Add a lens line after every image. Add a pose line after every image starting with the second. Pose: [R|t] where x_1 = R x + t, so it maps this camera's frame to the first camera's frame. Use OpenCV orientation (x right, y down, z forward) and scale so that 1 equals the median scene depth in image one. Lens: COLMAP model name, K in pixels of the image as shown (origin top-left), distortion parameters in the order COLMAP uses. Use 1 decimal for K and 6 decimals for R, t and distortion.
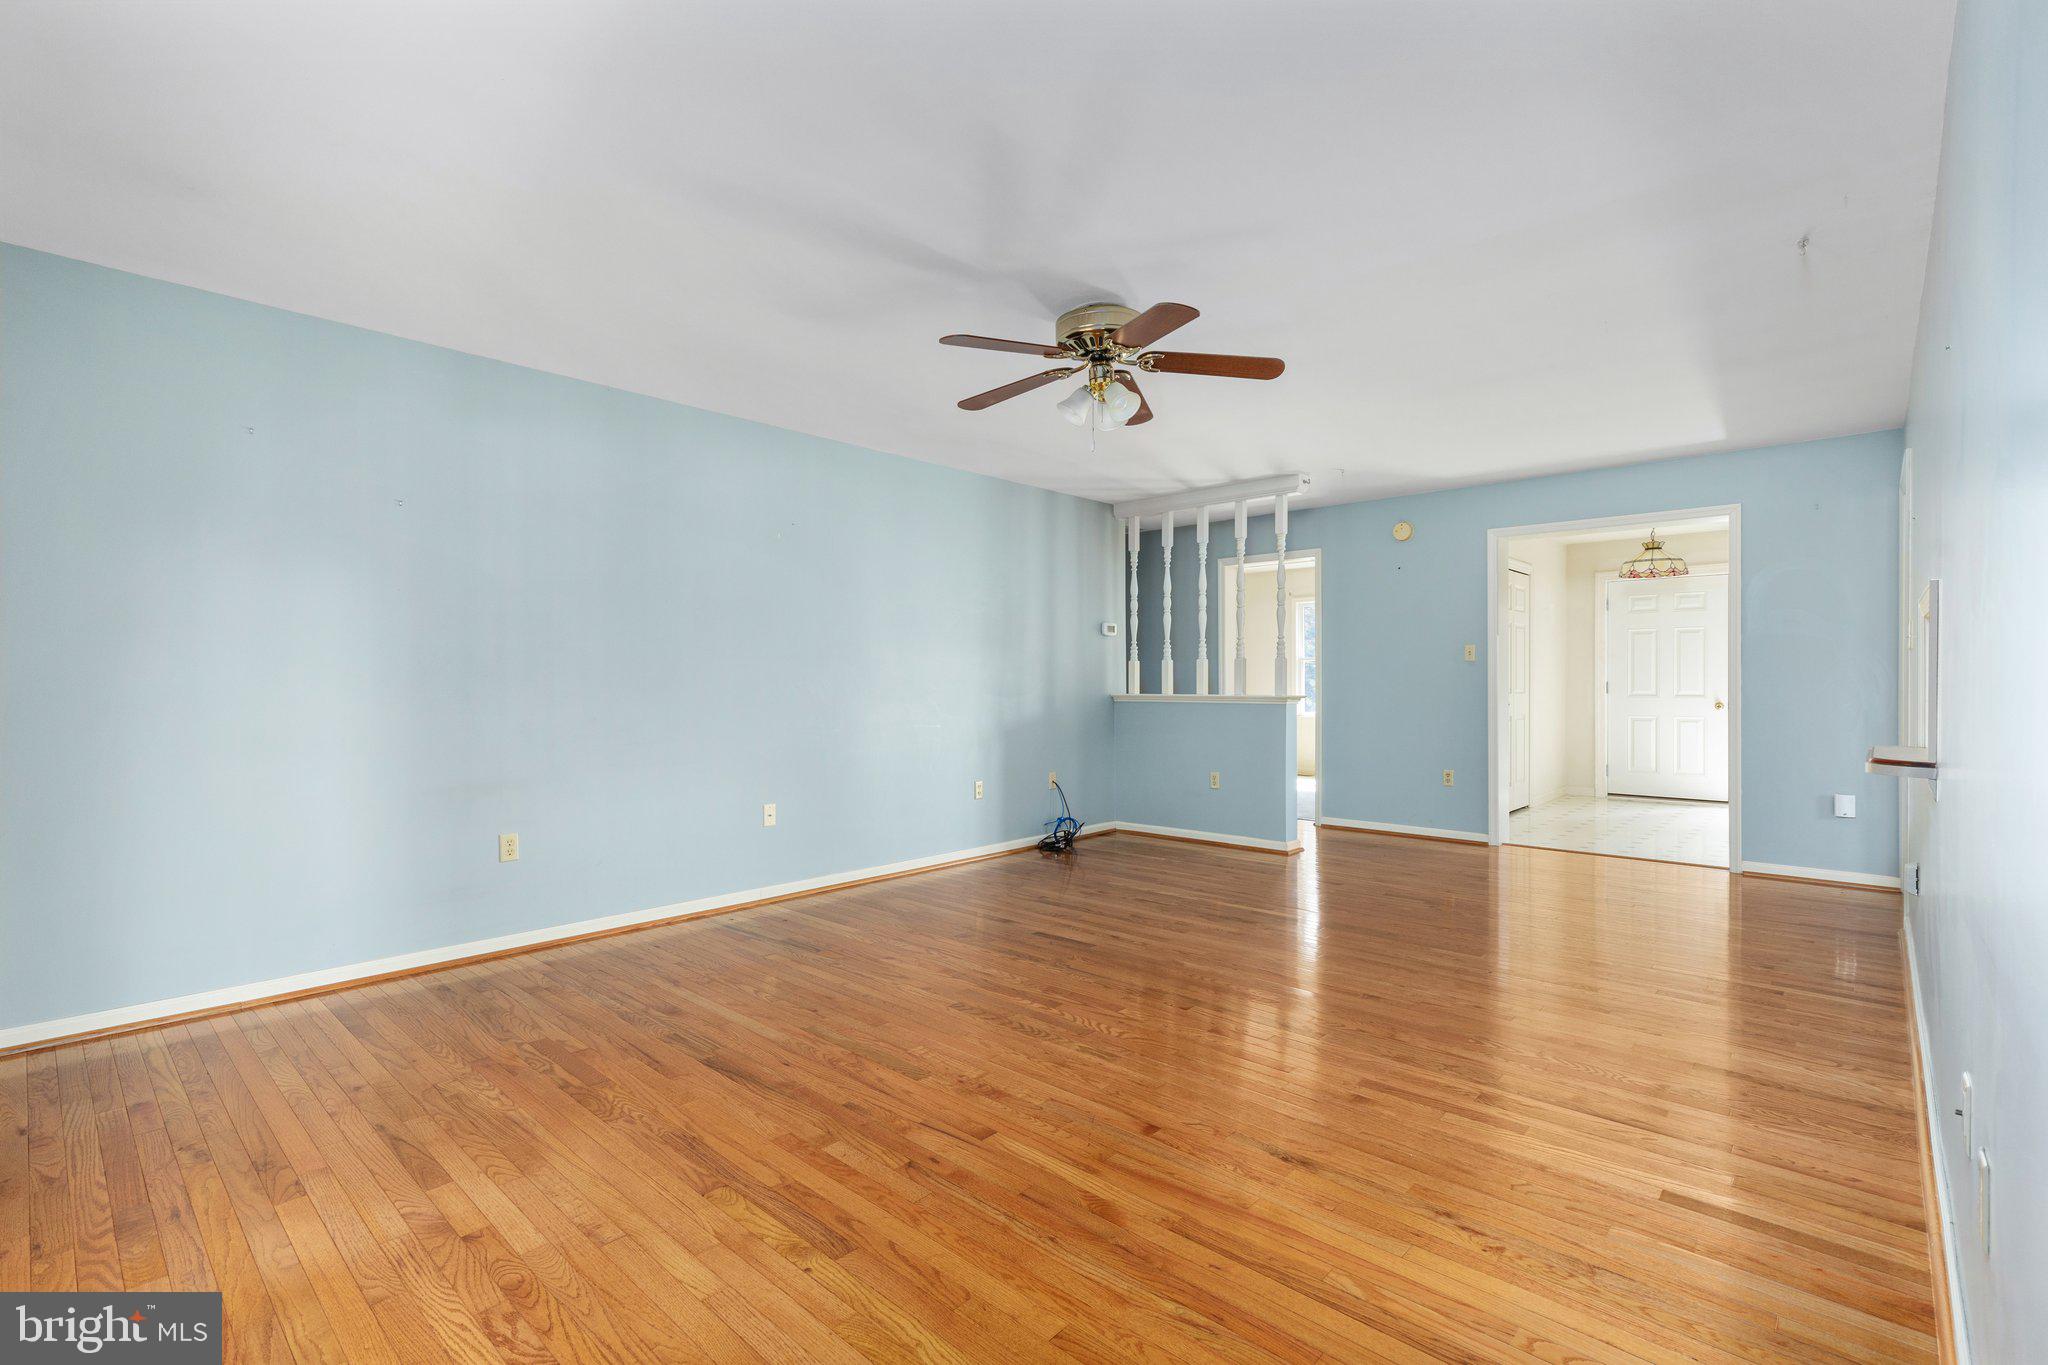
lens RADIAL K [[926.1, 0, 1029.2], [0, 926.1, 690.4], [0, 0, 1]] dist [0.008340, -0.000584]
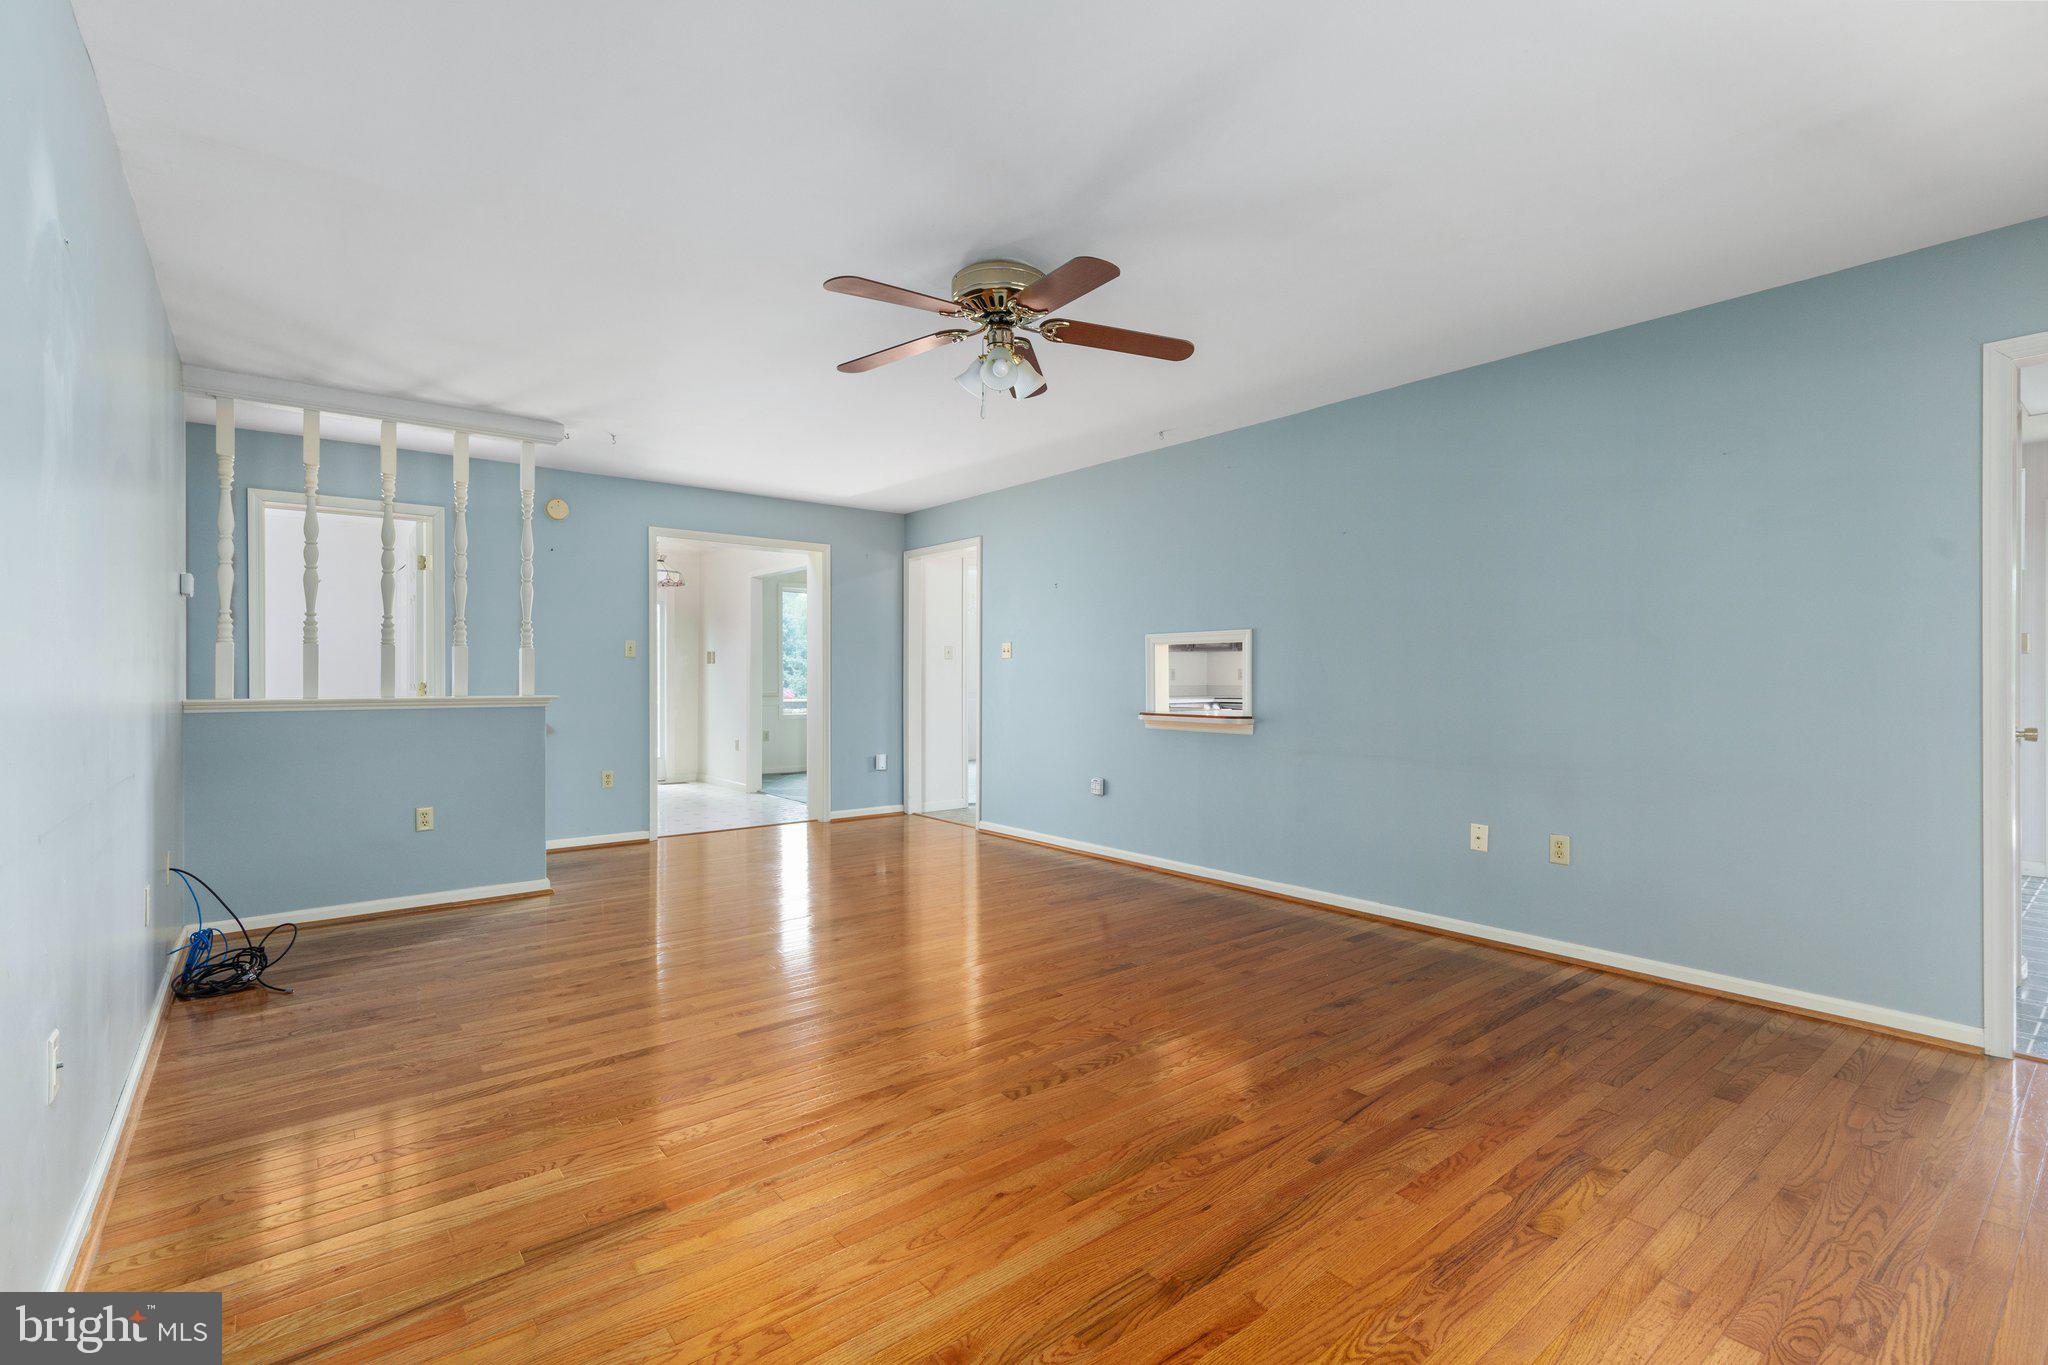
lens RADIAL K [[926.1, 0, 1024.3], [0, 926.1, 667.3], [0, 0, 1]] dist [0.008340, -0.000584]
pose [[0.144859, 0.011612, 0.989384, -1.037284], [0.008341, 0.999881, -0.012956, -0.010181], [-0.989417, 0.010130, 0.144745, 1.065790]]
